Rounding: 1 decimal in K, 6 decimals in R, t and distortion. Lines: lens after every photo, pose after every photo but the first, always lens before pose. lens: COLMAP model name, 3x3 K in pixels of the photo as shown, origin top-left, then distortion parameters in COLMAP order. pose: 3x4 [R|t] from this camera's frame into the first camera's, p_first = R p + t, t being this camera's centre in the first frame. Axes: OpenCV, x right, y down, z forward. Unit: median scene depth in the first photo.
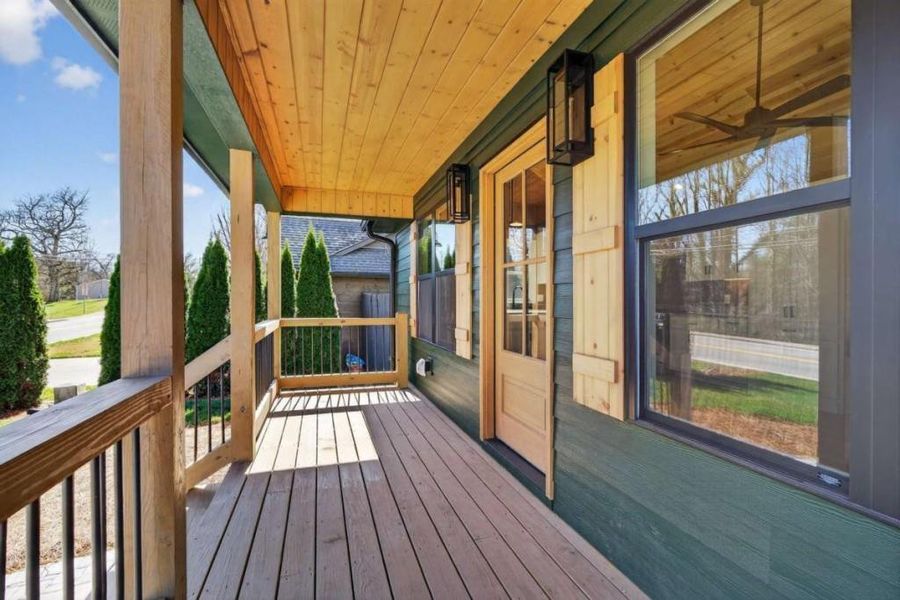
lens RADIAL K [[410.4, 0, 452.0], [0, 410.4, 295.9], [0, 0, 1]] dist [-0.003088, -0.000023]
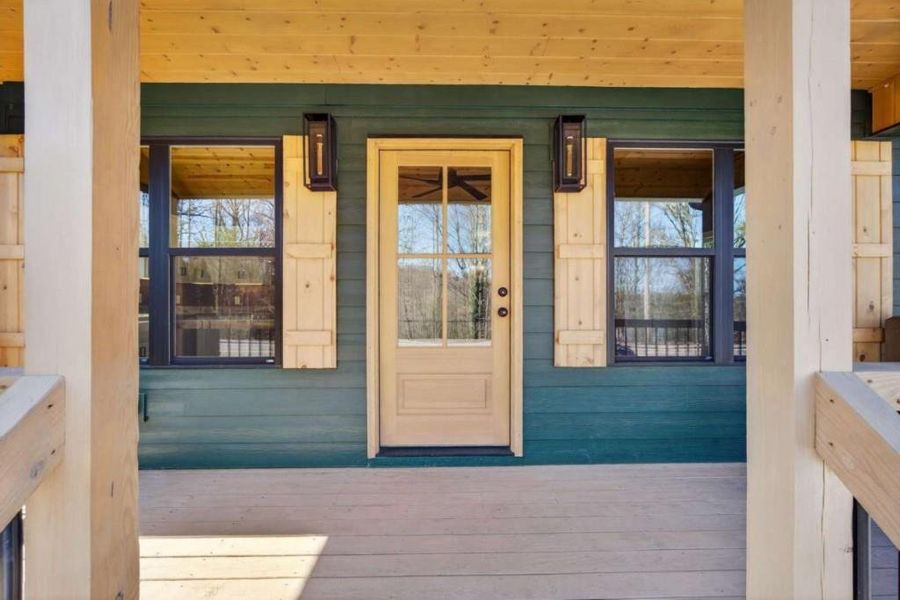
lens RADIAL K [[410.4, 0, 452.0], [0, 410.4, 295.9], [0, 0, 1]] dist [-0.003088, -0.000023]
pose [[0.291676, 0.012361, 0.956437, -1.164062], [-0.003275, 0.999924, -0.011925, 0.044039], [-0.956511, 0.000346, 0.291695, 0.993283]]
